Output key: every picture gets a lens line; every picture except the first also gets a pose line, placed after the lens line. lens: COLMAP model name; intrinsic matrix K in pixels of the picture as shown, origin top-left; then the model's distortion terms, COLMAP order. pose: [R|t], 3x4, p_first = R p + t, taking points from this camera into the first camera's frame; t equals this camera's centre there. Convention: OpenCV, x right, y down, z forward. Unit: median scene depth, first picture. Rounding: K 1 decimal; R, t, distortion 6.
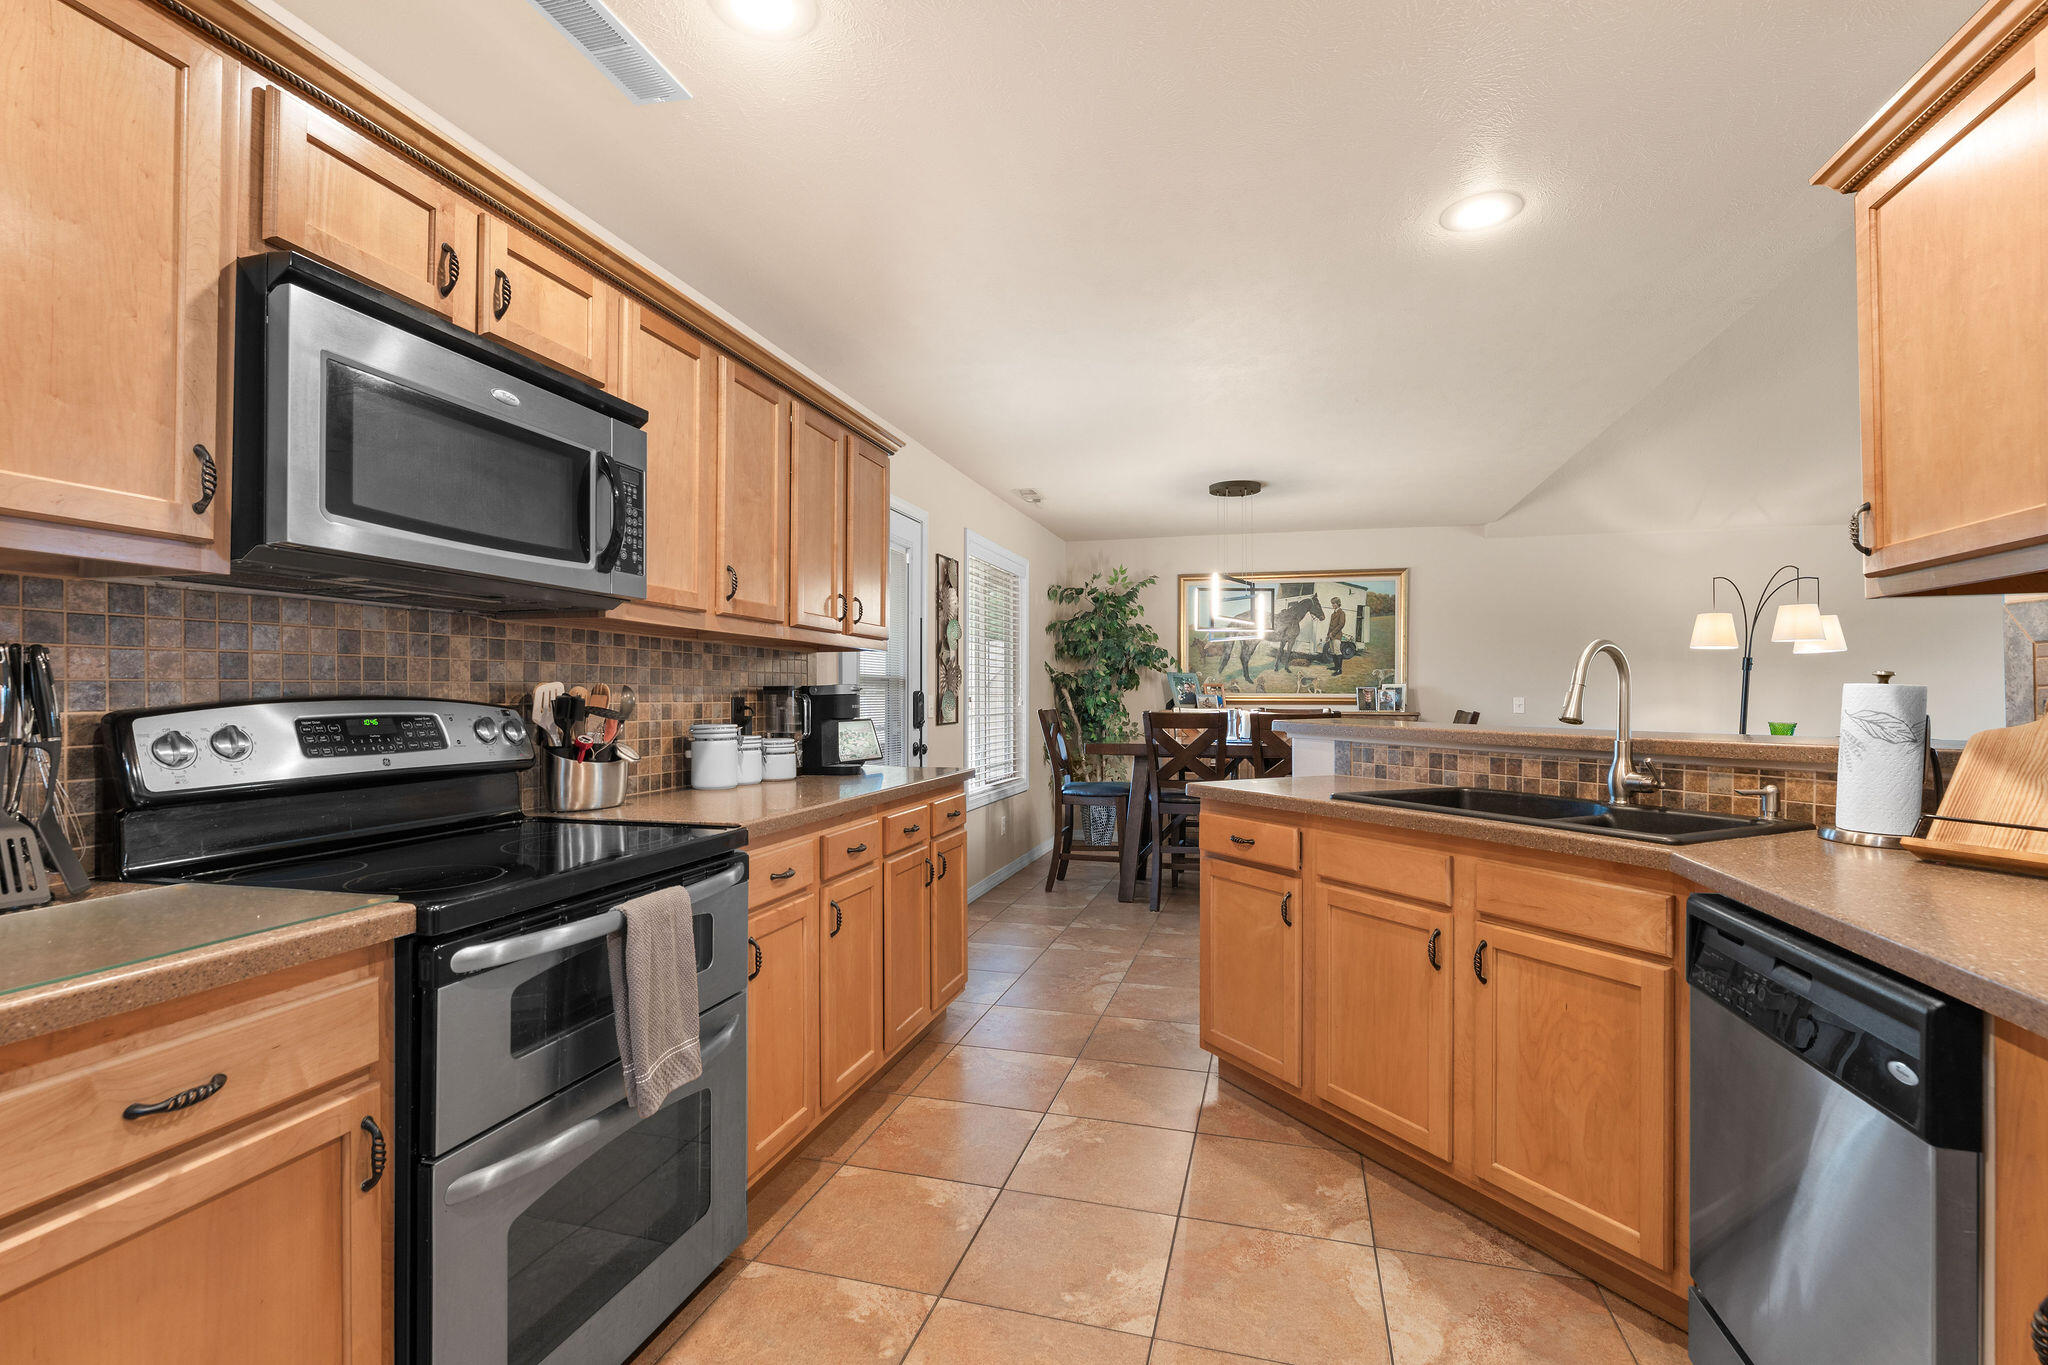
lens RADIAL K [[947.5, 0, 1024.4], [0, 947.5, 683.7], [0, 0, 1]] dist [-0.001643, 0.000035]
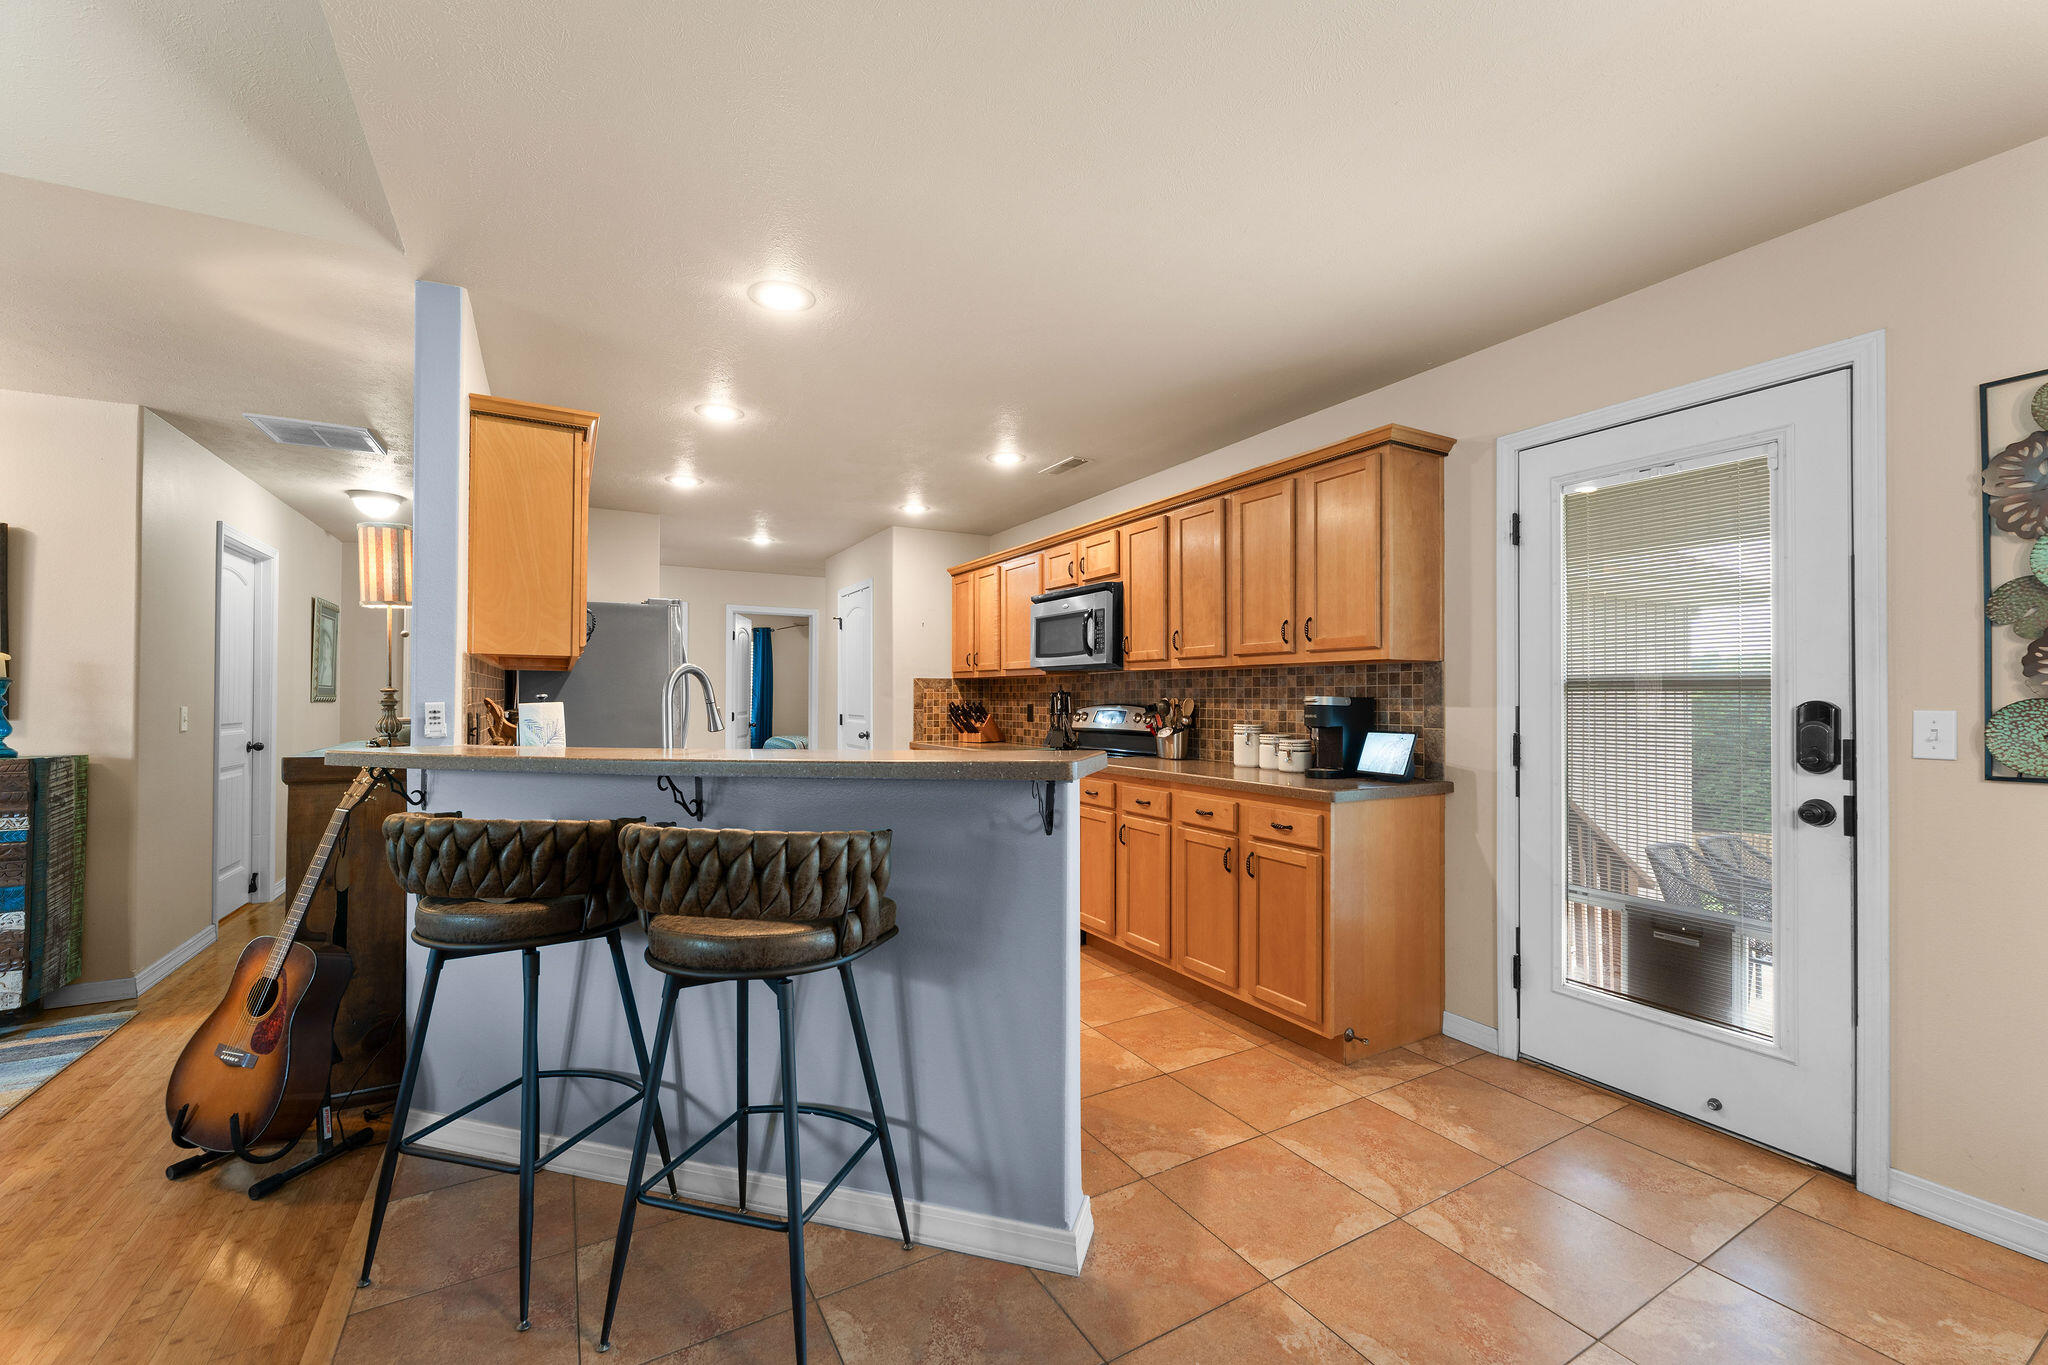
lens RADIAL K [[811.9, 0, 1020.5], [0, 811.9, 688.1], [0, 0, 1]] dist [-0.000501, -0.000447]
pose [[-0.706413, -0.006127, -0.707773, 0.392786], [0.011652, 0.999726, -0.020285, 0.003394], [0.707704, -0.022577, -0.706148, 0.768167]]
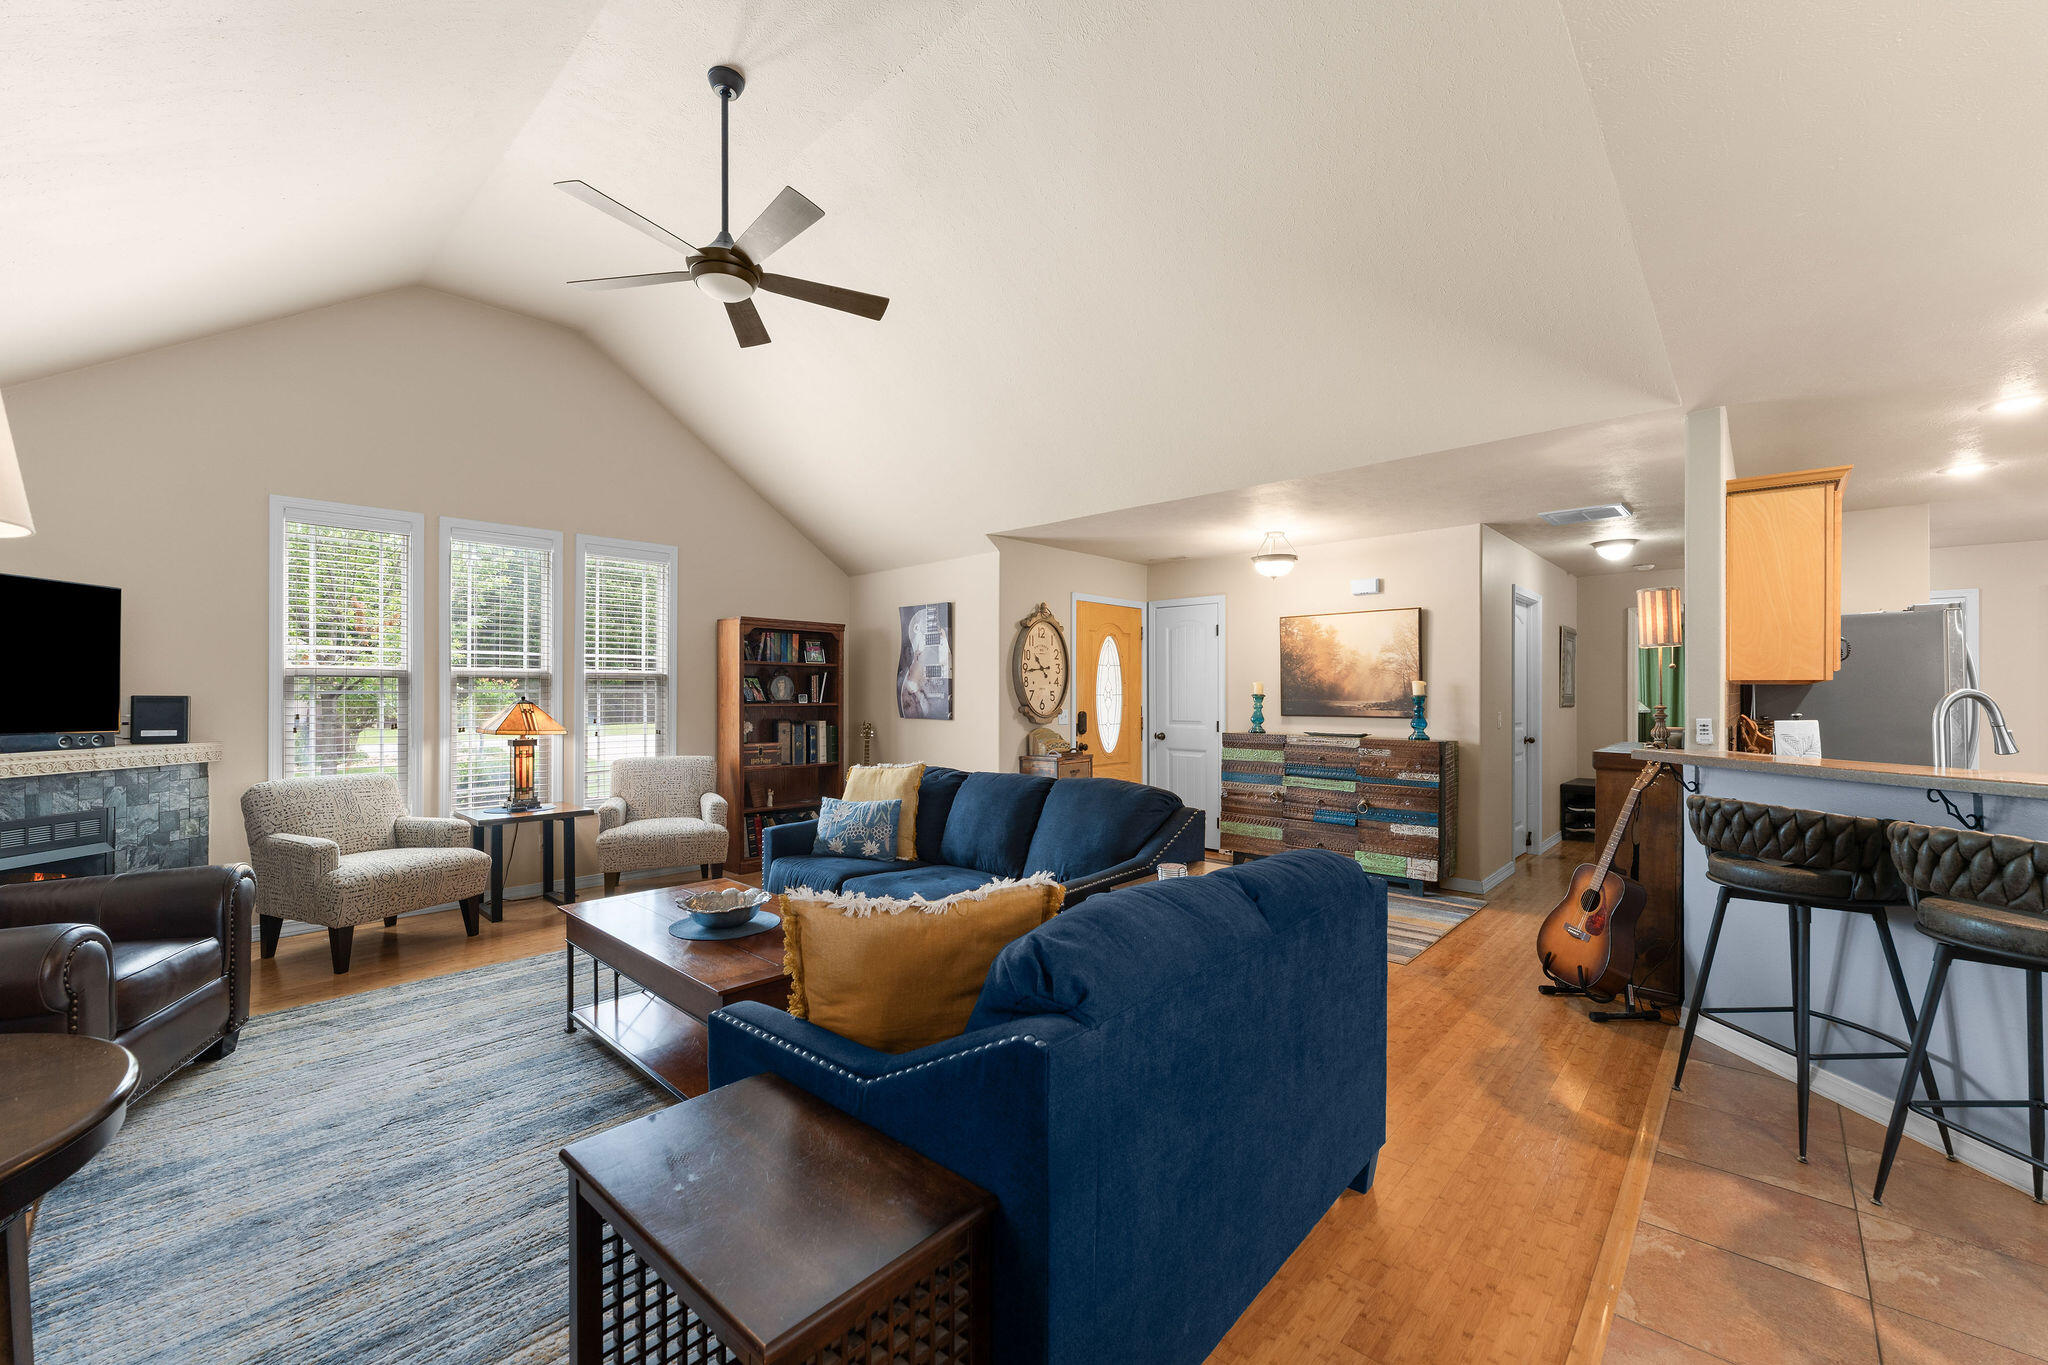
lens RADIAL K [[811.9, 0, 1017.6], [0, 811.9, 688.5], [0, 0, 1]] dist [-0.000501, -0.000447]
pose [[-0.887720, 0.002212, 0.460378, 0.468186], [-0.008204, 0.999754, -0.020623, -0.005708], [-0.460311, -0.022084, -0.887483, 0.968237]]
